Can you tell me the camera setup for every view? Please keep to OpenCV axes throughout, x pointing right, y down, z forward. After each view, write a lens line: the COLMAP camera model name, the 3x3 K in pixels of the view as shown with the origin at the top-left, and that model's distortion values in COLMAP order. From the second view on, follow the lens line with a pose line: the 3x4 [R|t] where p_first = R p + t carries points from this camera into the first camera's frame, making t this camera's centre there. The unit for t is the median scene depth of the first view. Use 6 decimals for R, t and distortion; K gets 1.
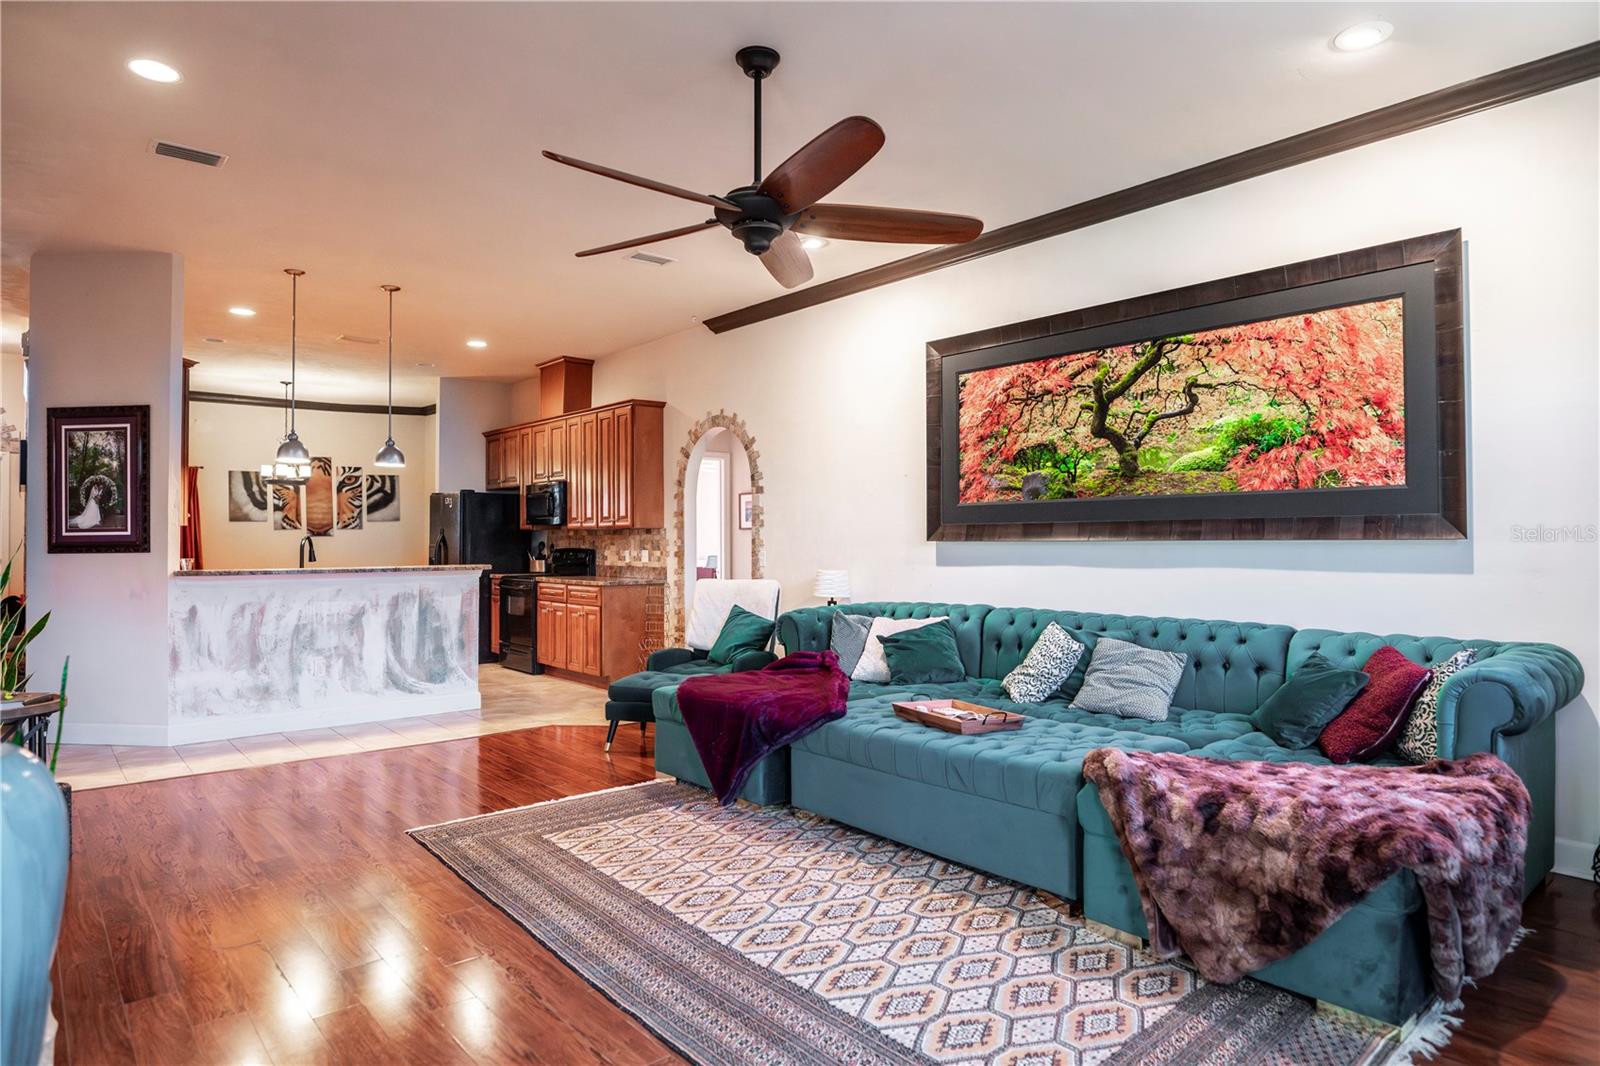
lens RADIAL K [[928.7, 0, 806.6], [0, 928.7, 532.5], [0, 0, 1]] dist [-0.021108, -0.002149]
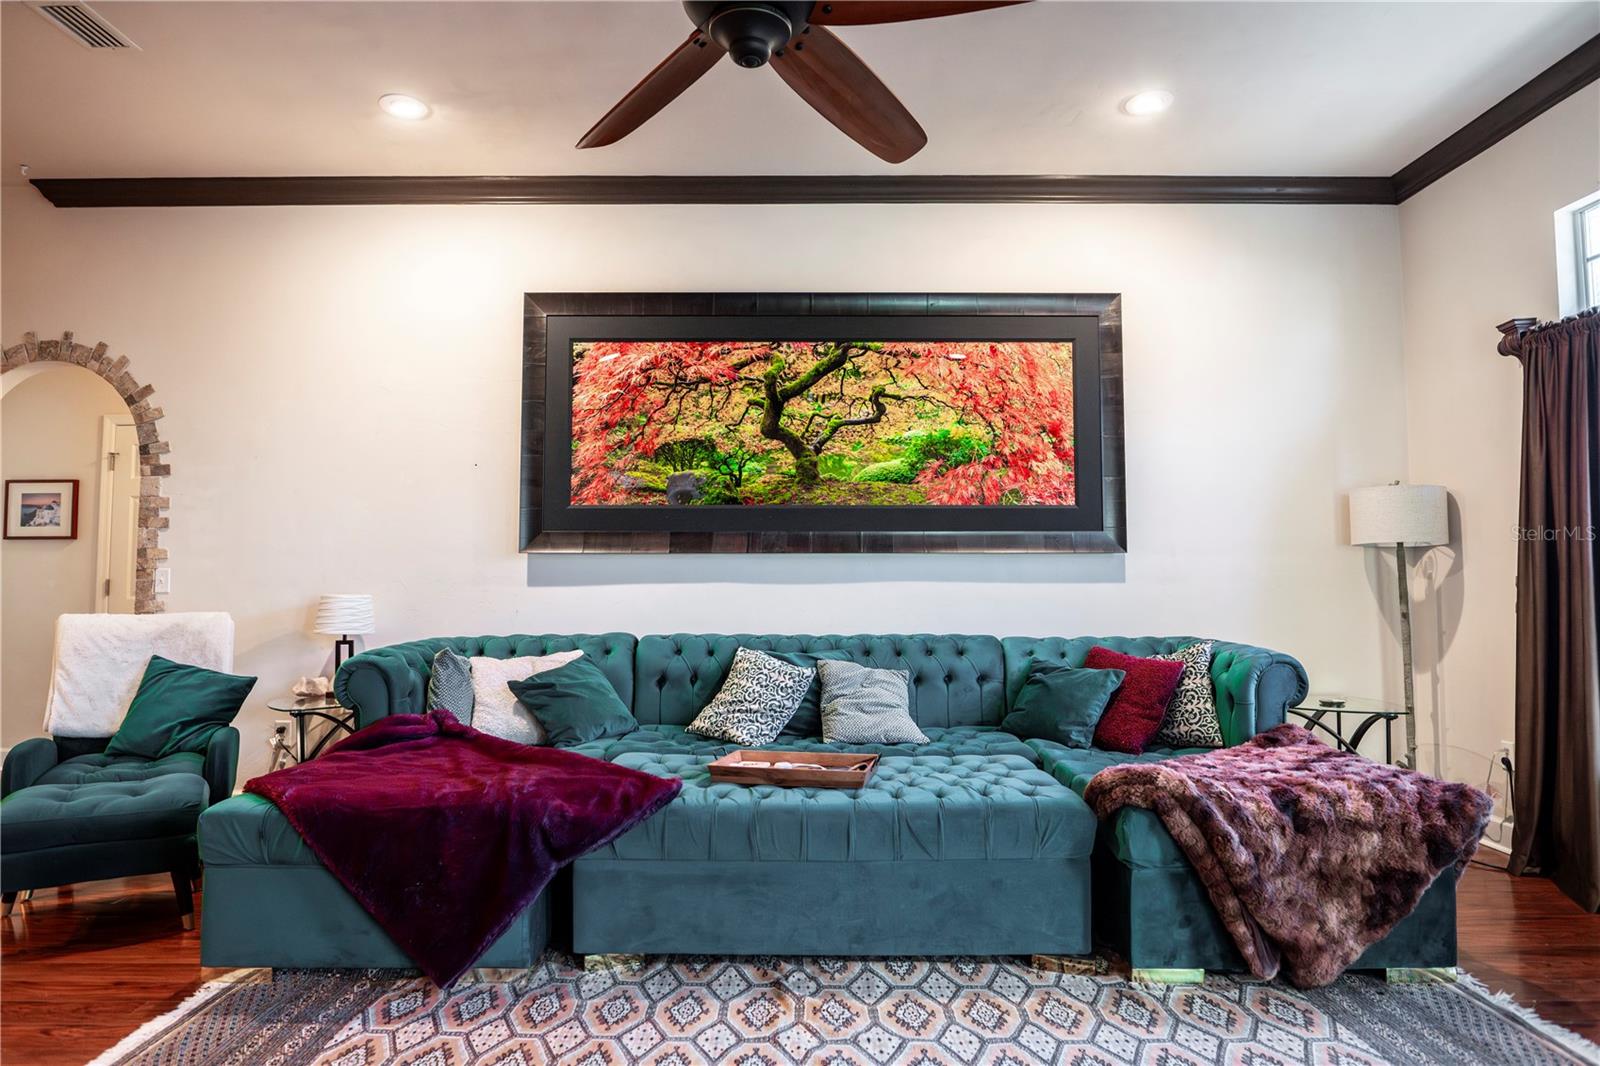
lens RADIAL K [[928.7, 0, 806.6], [0, 928.7, 532.5], [0, 0, 1]] dist [-0.021108, -0.002149]
pose [[0.653008, 0.044626, 0.756035, -0.353131], [-0.009496, 0.998667, -0.050745, 0.035228], [-0.757291, 0.025957, 0.652561, 0.409312]]
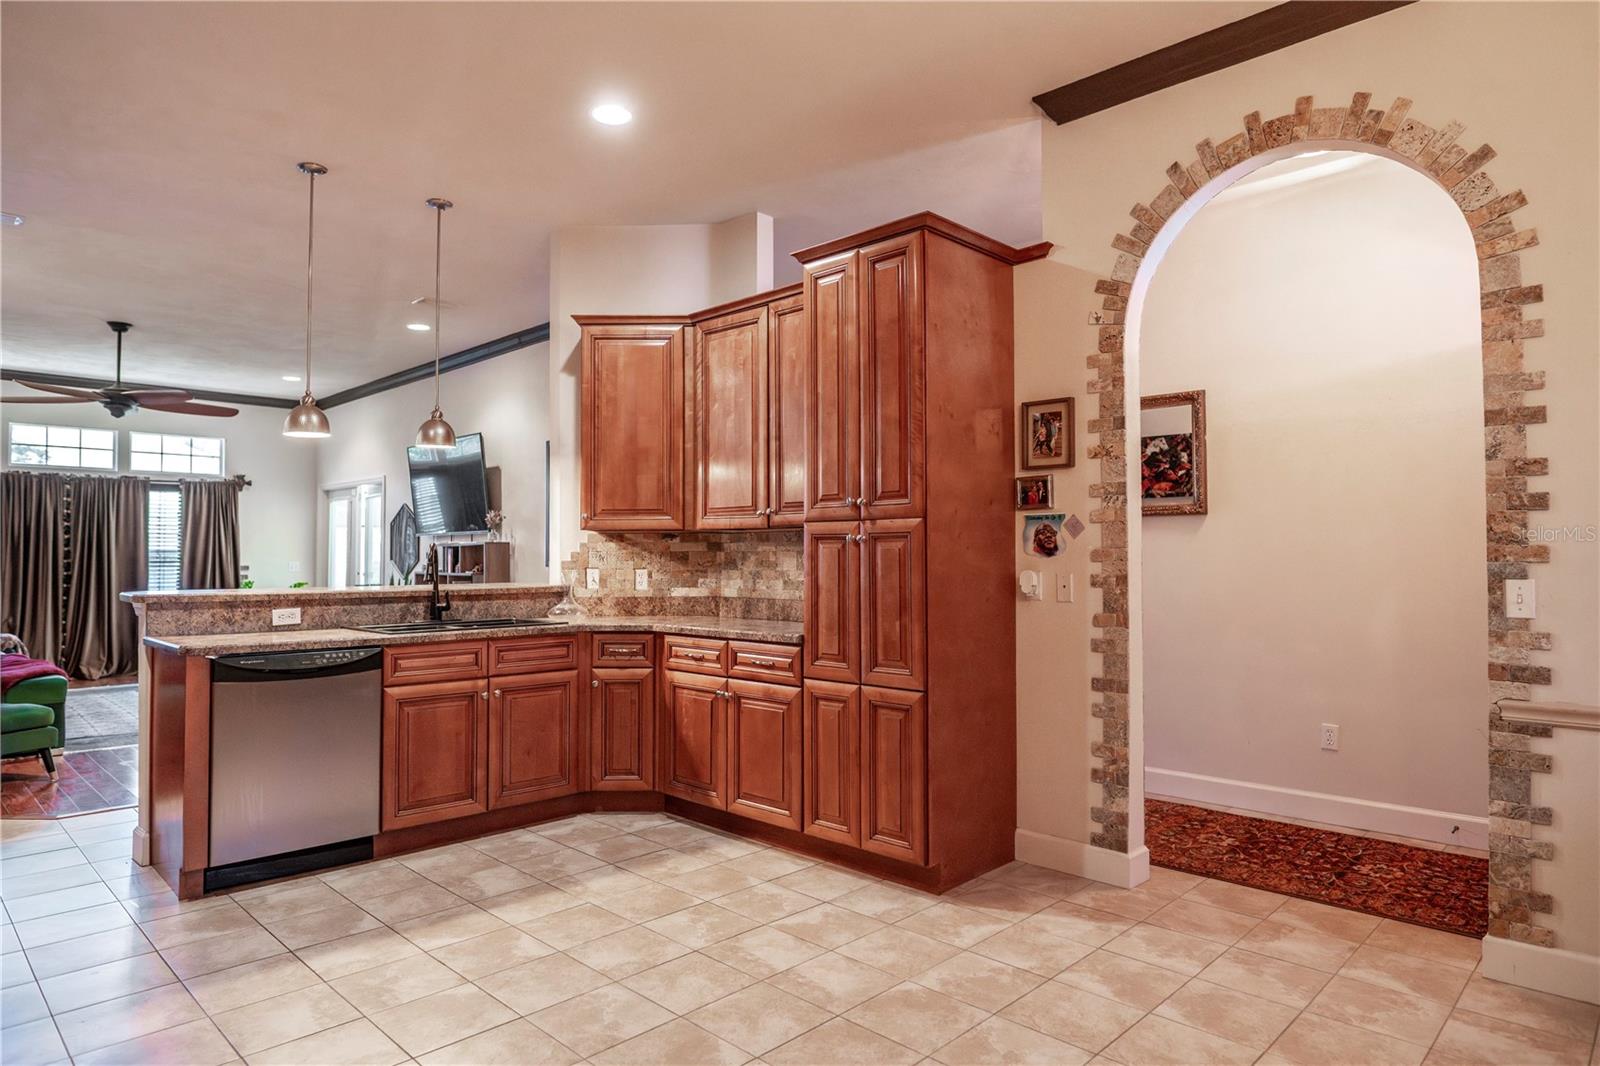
lens RADIAL K [[943.9, 0, 800.0], [0, 943.9, 533.0], [0, 0, 1]] dist [-0.017643, 0.001193]
pose [[-0.996593, 0.002949, -0.082418, -1.035555], [0.005677, 0.999443, -0.032891, 0.029740], [0.082275, -0.033247, -0.996055, 2.351456]]
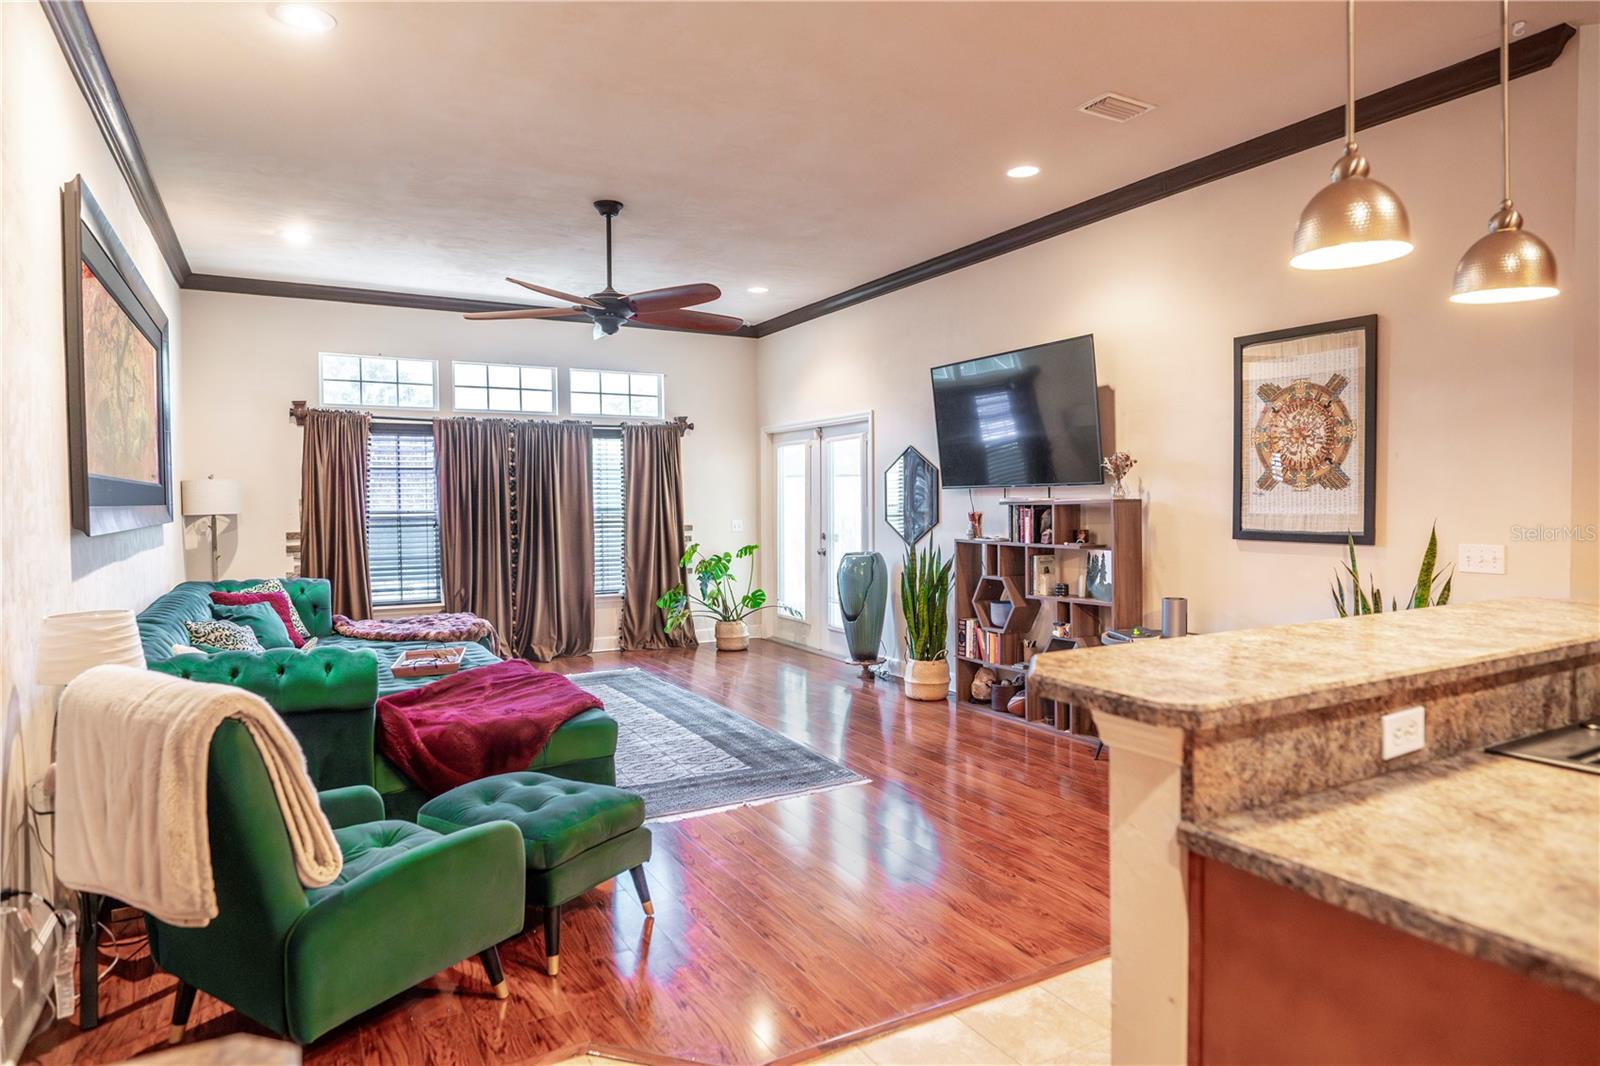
lens RADIAL K [[928.7, 0, 806.6], [0, 928.7, 532.5], [0, 0, 1]] dist [-0.021108, -0.002149]
pose [[-0.981522, 0.004578, 0.191293, -0.487349], [0.009606, 0.999632, 0.025361, -0.003717], [-0.191107, 0.026730, -0.981205, 1.789838]]
